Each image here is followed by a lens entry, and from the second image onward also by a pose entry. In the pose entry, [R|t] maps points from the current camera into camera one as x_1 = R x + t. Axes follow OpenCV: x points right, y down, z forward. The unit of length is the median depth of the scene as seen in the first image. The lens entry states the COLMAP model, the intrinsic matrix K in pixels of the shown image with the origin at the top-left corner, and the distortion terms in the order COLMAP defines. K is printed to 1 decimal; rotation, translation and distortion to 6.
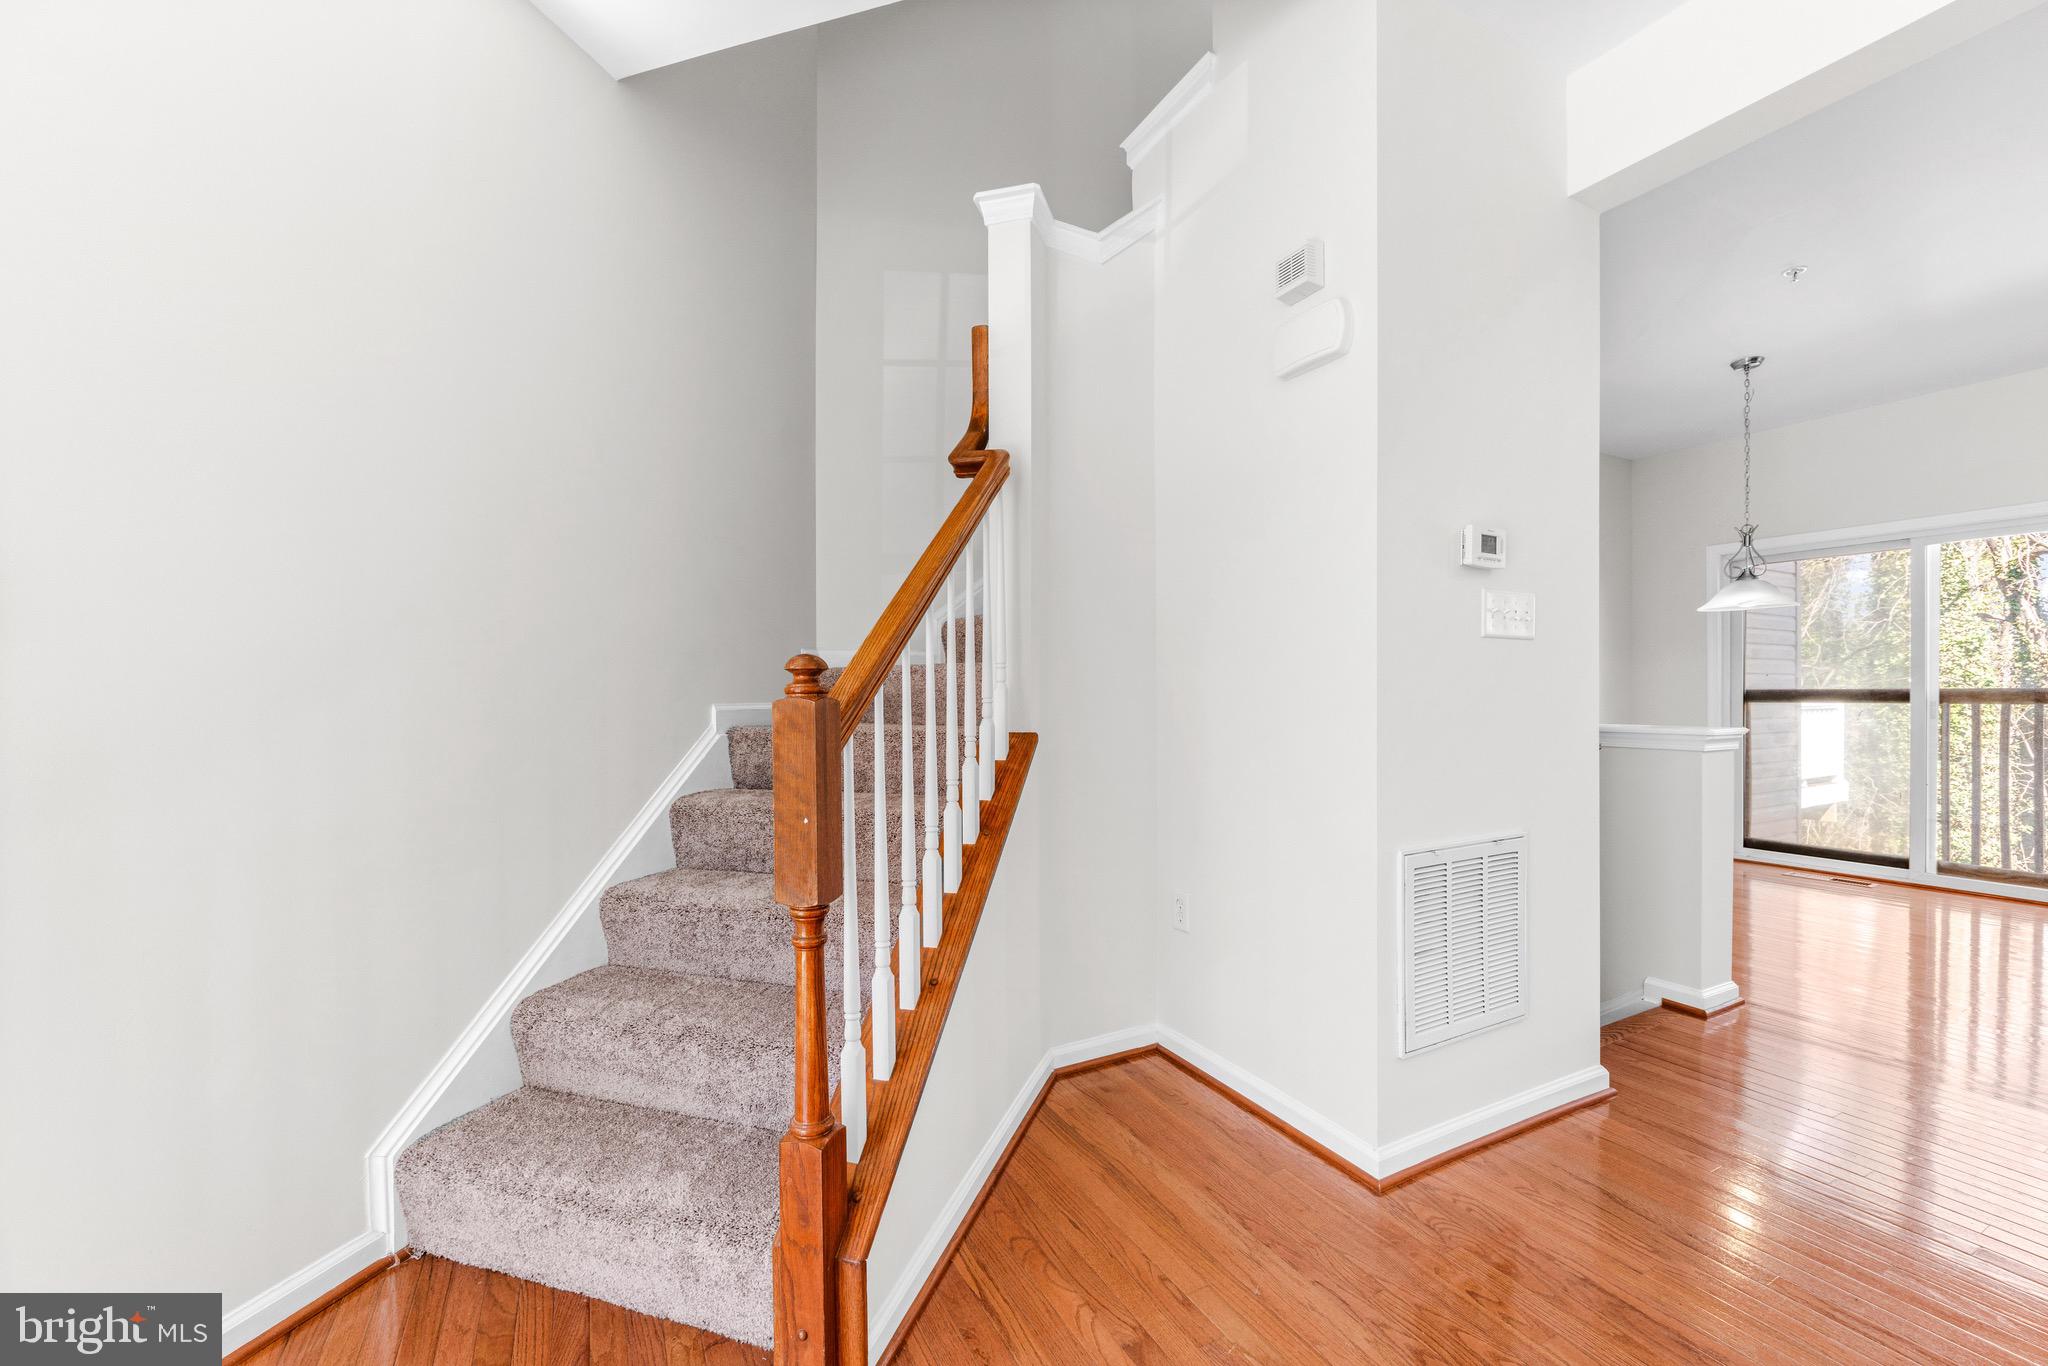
lens RADIAL K [[827.7, 0, 1019.3], [0, 827.7, 694.8], [0, 0, 1]] dist [0.000710, 0.000451]
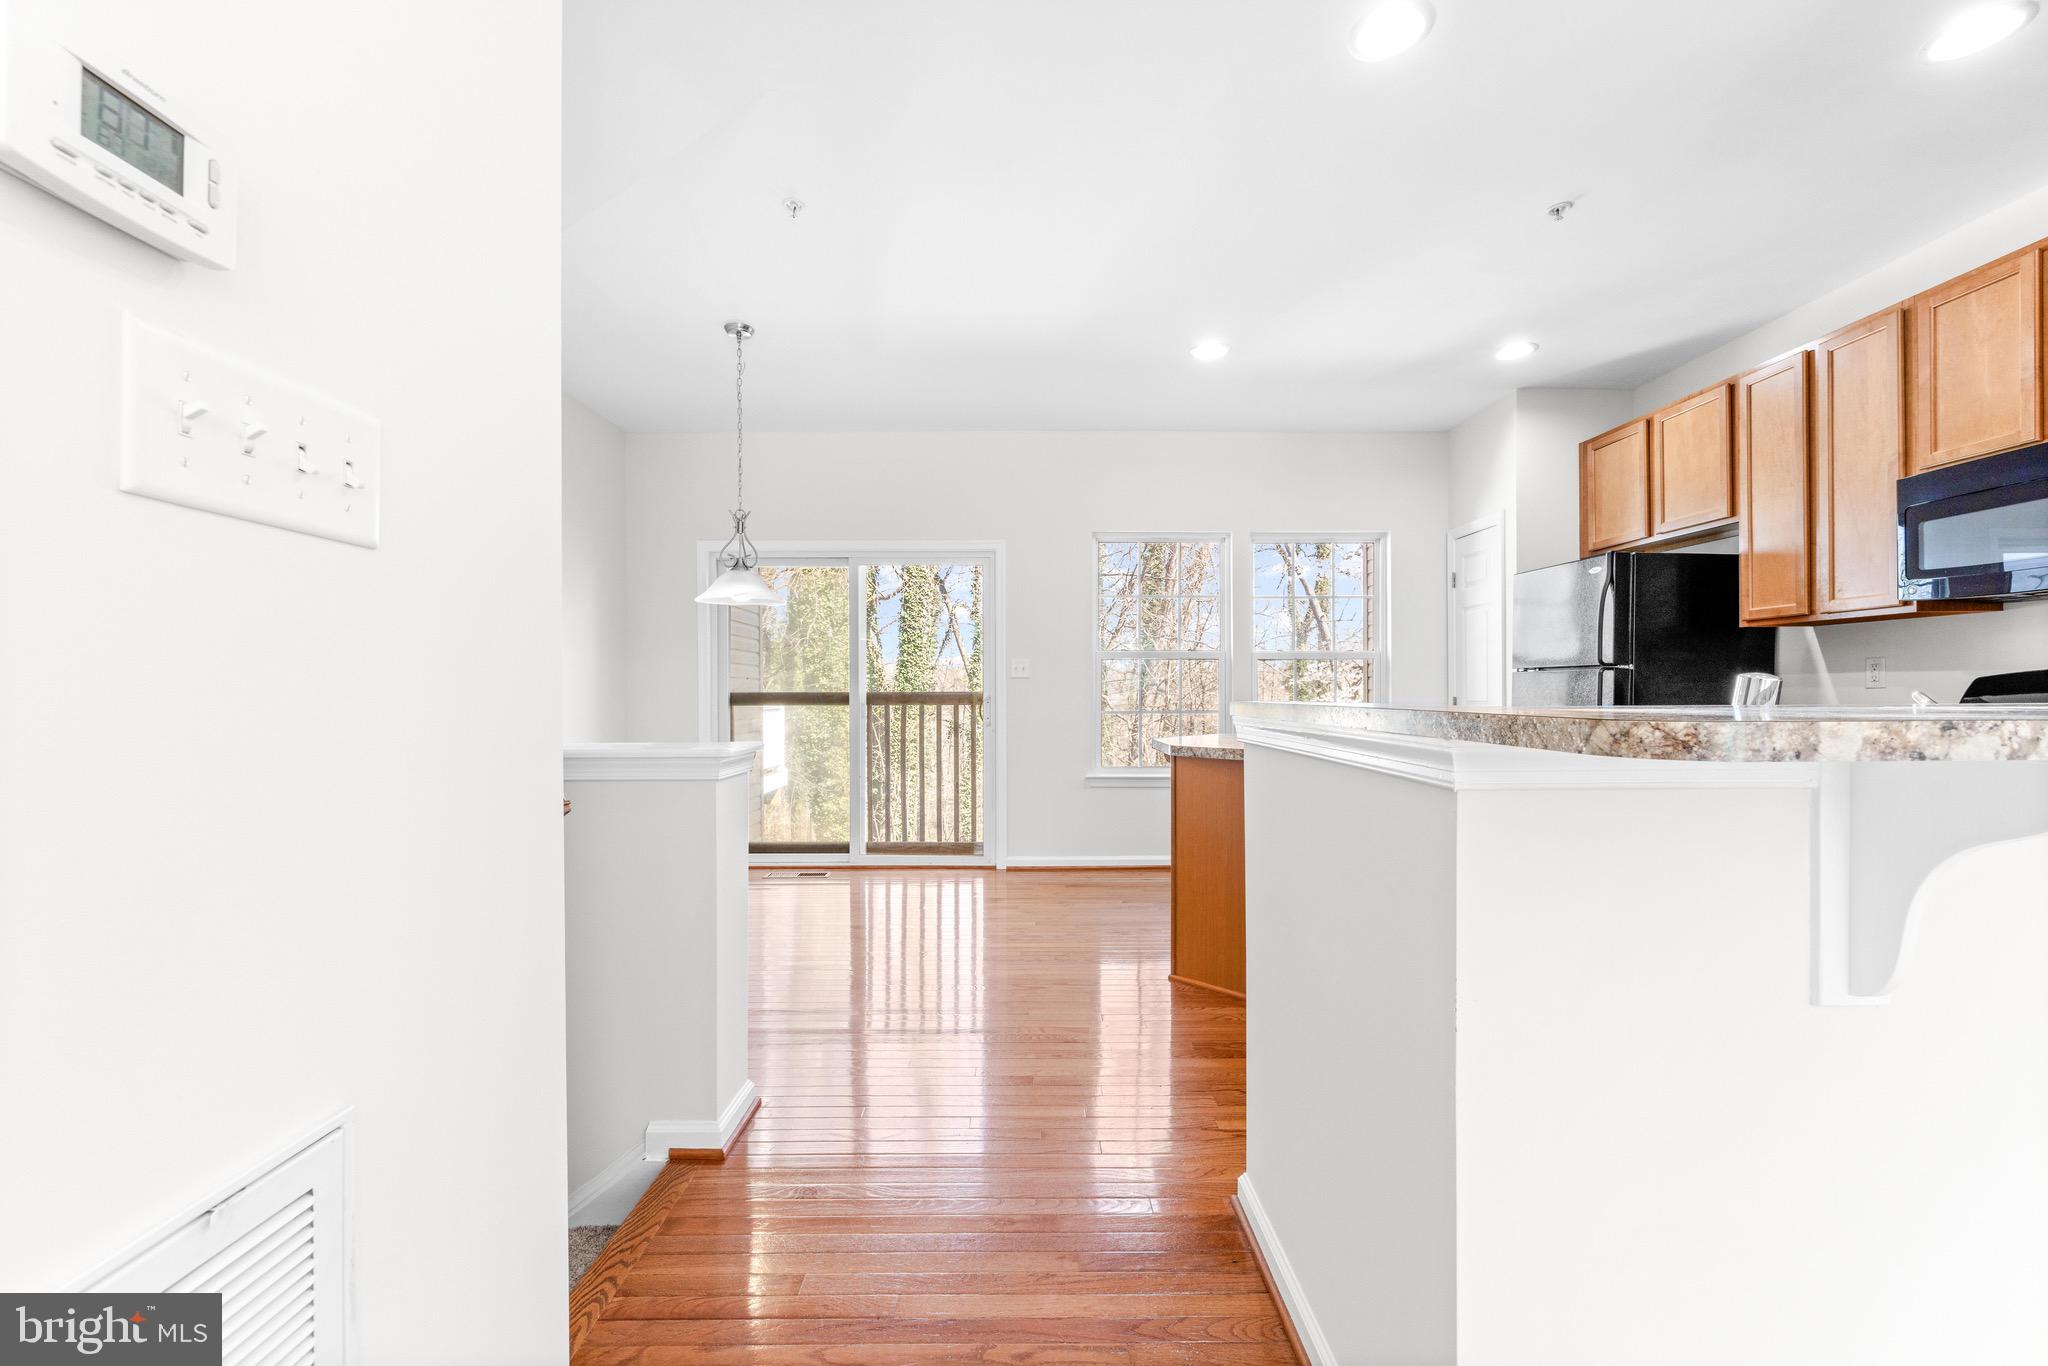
lens RADIAL K [[821.6, 0, 1027.2], [0, 821.6, 693.7], [0, 0, 1]] dist [-0.002015, 0.000095]
pose [[0.462150, -0.001176, 0.886801, 0.208451], [0.006653, 0.999976, -0.002141, -0.000908], [-0.886777, 0.006889, 0.462146, 0.281961]]
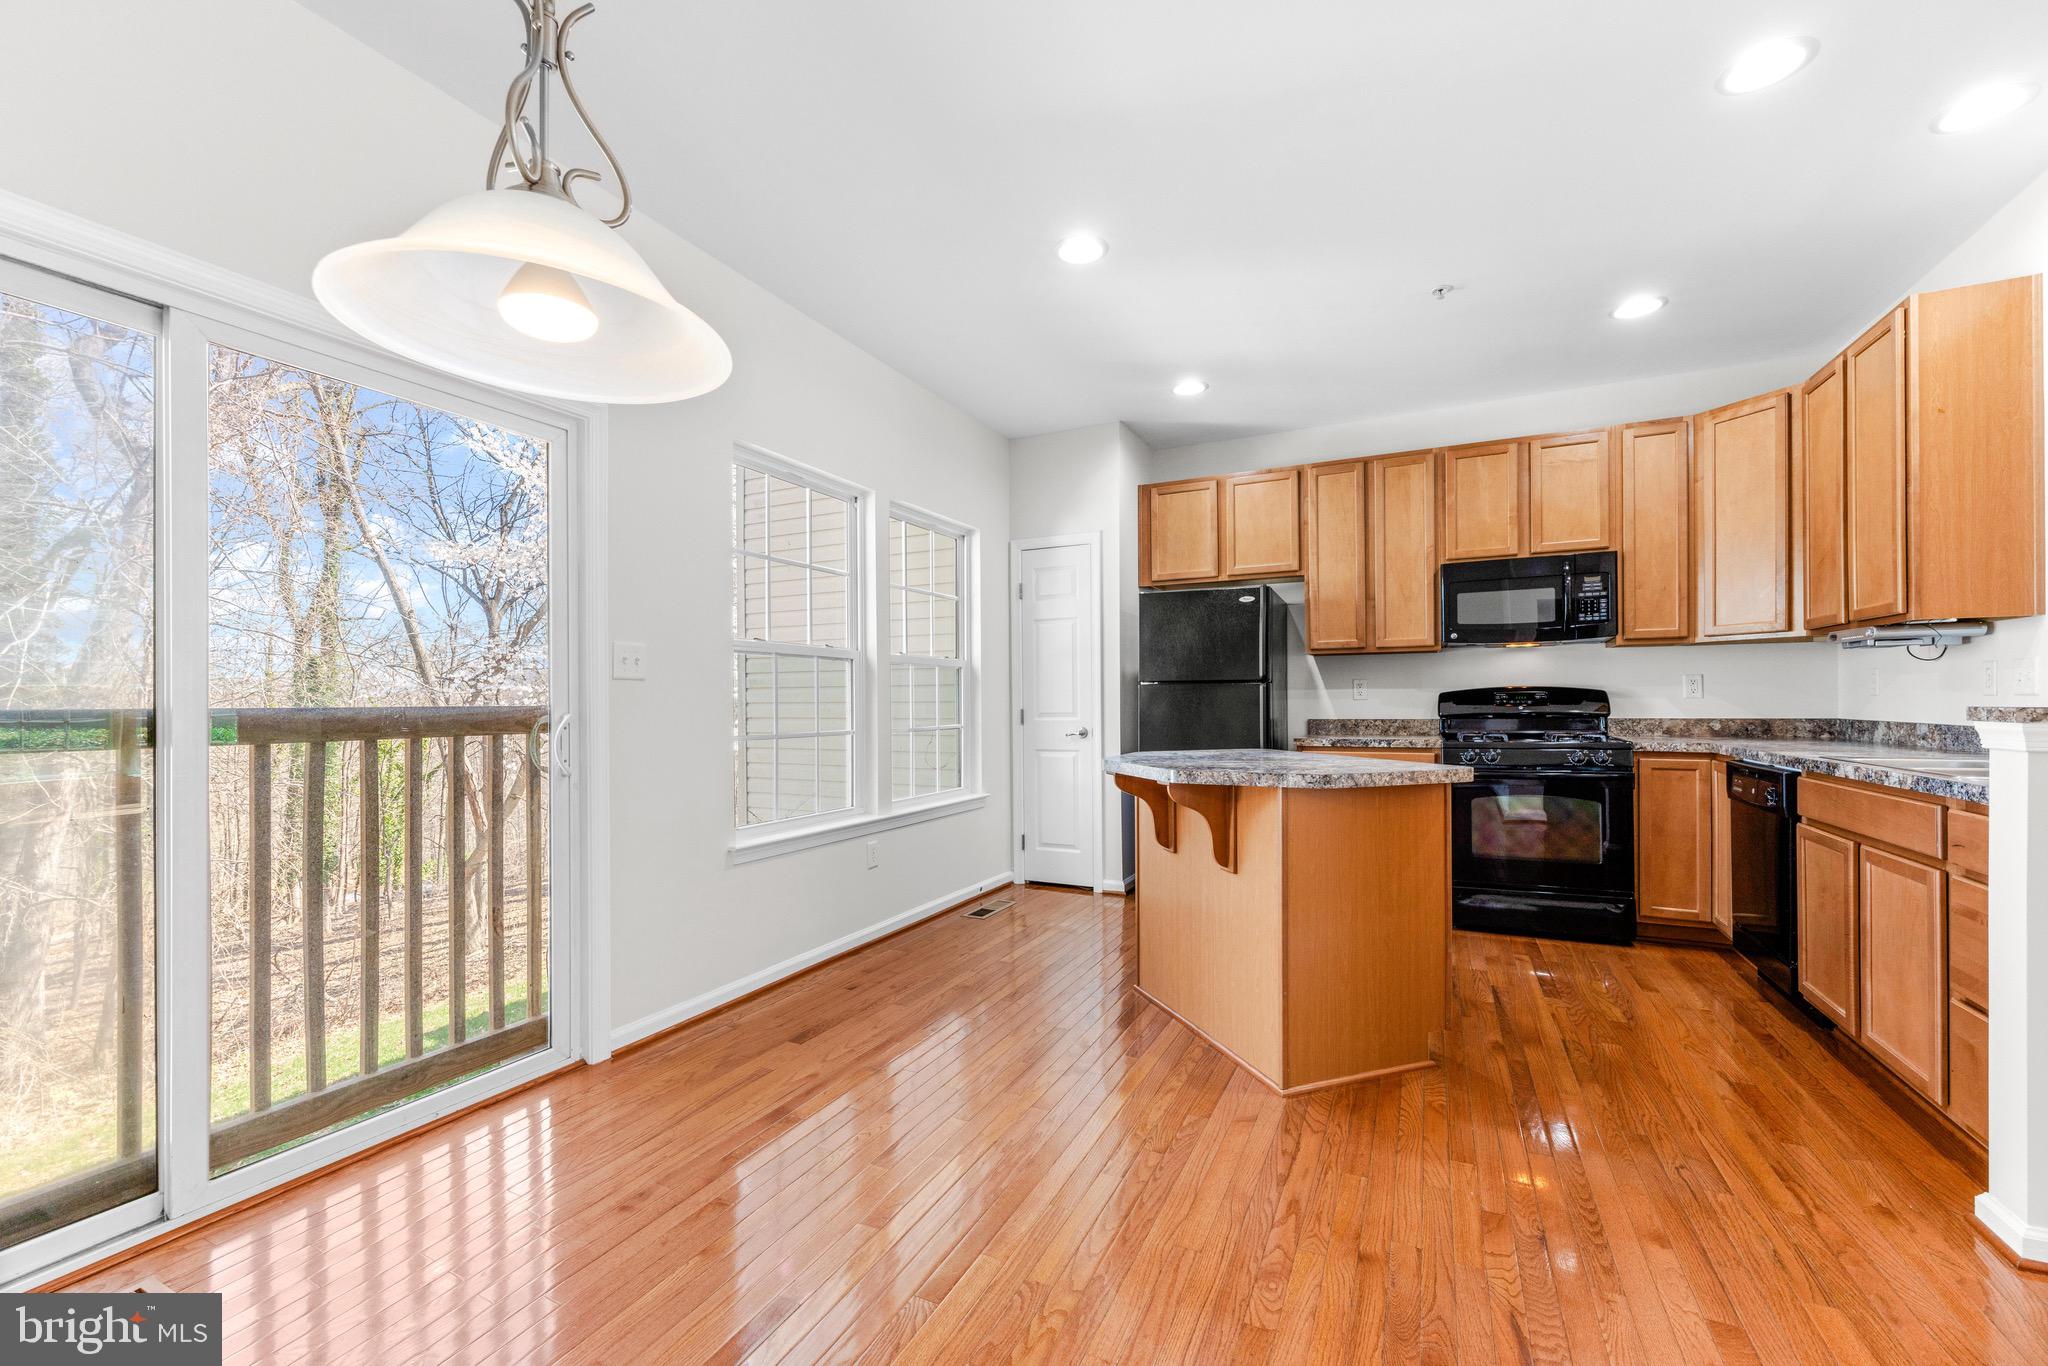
lens RADIAL K [[824.2, 0, 1021.0], [0, 824.2, 702.8], [0, 0, 1]] dist [-0.002662, 0.000317]
pose [[-0.583033, 0.005981, 0.812427, 0.563413], [0.012152, 0.999925, 0.001360, -0.005183], [-0.812358, 0.010666, -0.583062, 0.924883]]
